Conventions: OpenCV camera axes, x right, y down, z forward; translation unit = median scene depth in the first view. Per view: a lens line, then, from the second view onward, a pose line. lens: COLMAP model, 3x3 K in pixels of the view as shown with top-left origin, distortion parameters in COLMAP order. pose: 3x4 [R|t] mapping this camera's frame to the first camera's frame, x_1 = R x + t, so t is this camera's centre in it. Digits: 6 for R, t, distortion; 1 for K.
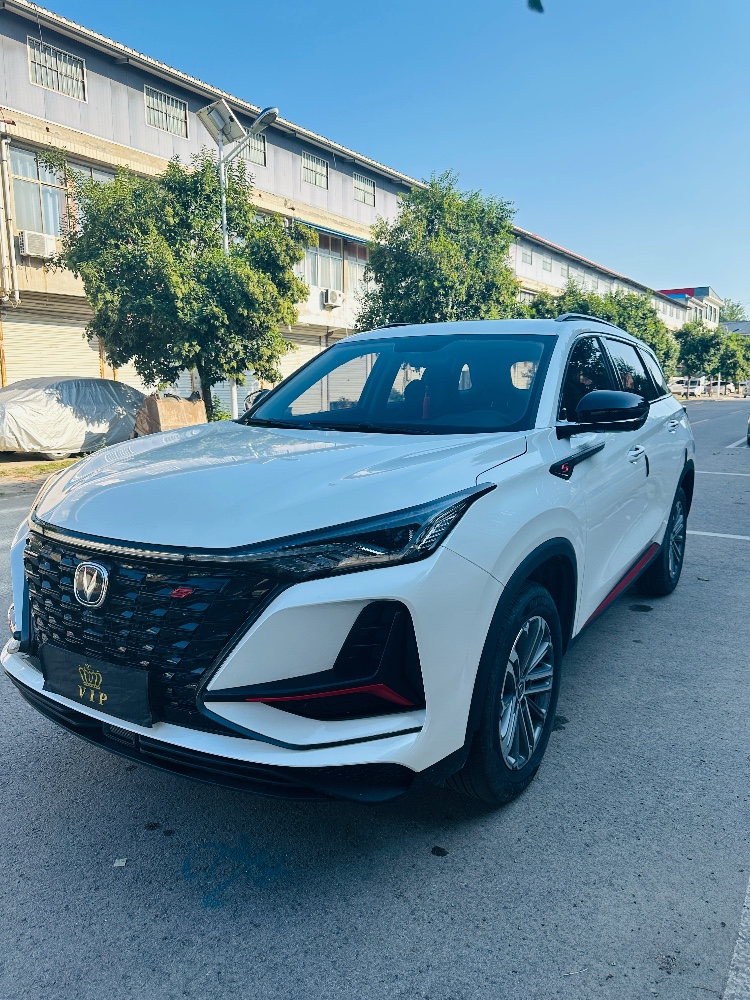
lens RADIAL K [[710.3, 0, 375.0], [0, 710.3, 497.9], [0, 0, 1]] dist [0.098368, -0.147438]
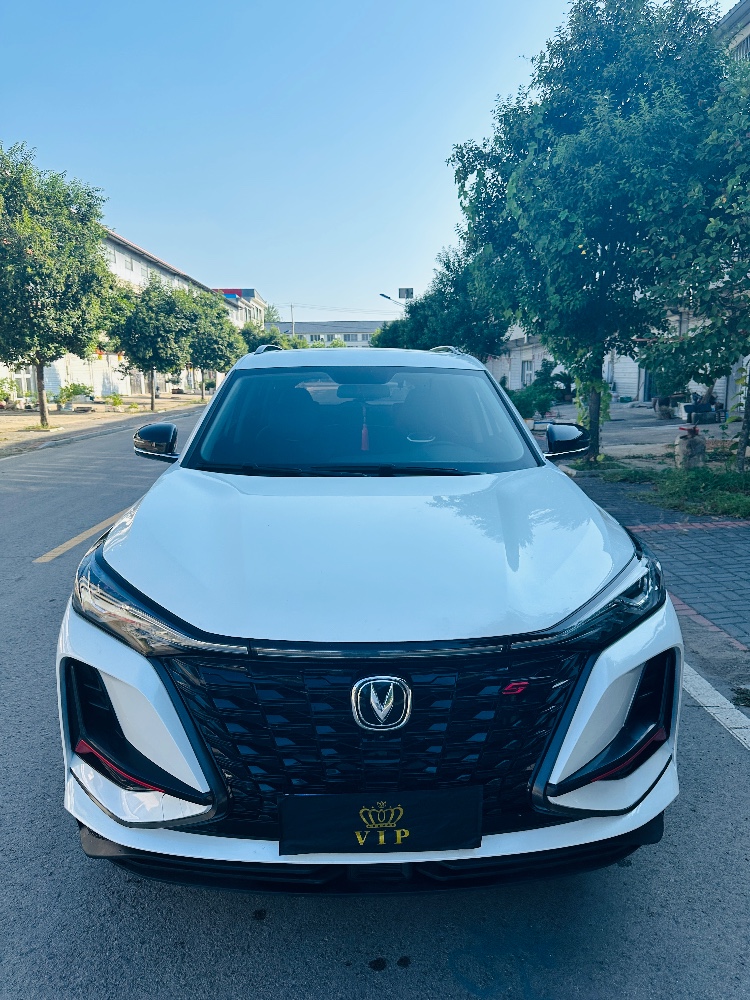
lens RADIAL K [[710.3, 0, 375.0], [0, 710.3, 497.9], [0, 0, 1]] dist [0.098368, -0.147438]
pose [[0.818644, -0.101335, 0.565291, -0.092059], [0.095258, 0.994635, 0.040350, -0.016151], [-0.566346, 0.020816, 0.823904, 0.035721]]
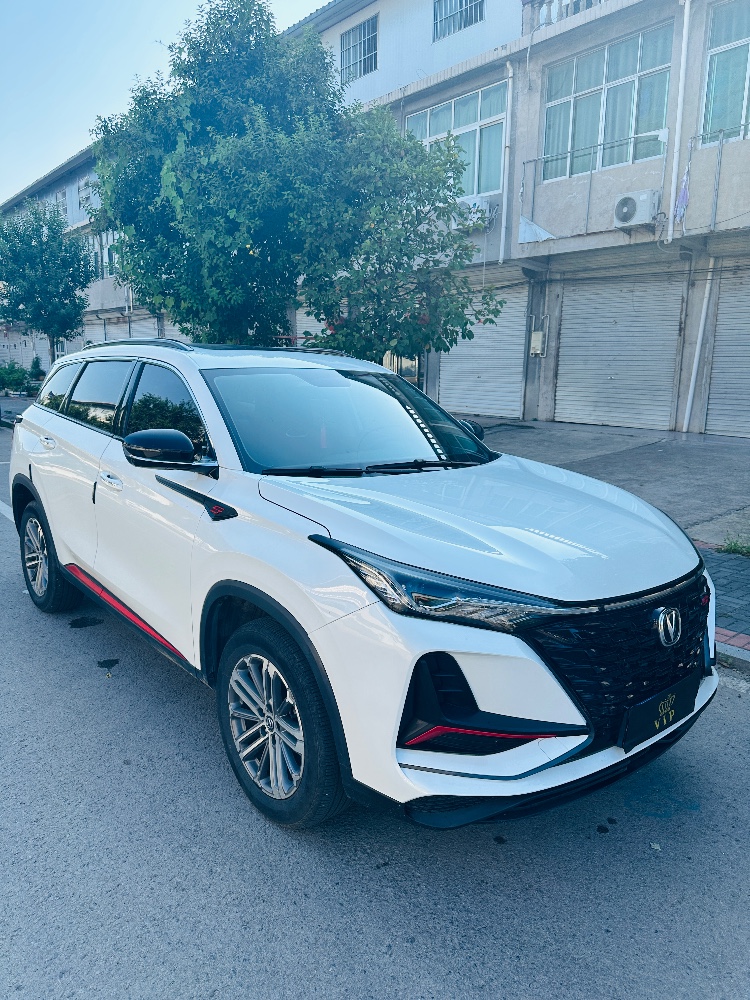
lens RADIAL K [[705.1, 0, 380.6], [0, 705.1, 503.6], [0, 0, 1]] dist [0.096781, -0.142951]
pose [[0.289720, -0.178853, 0.940252, -0.173807], [0.126810, 0.980897, 0.147511, -0.033558], [-0.948674, 0.076497, 0.306866, 0.117750]]
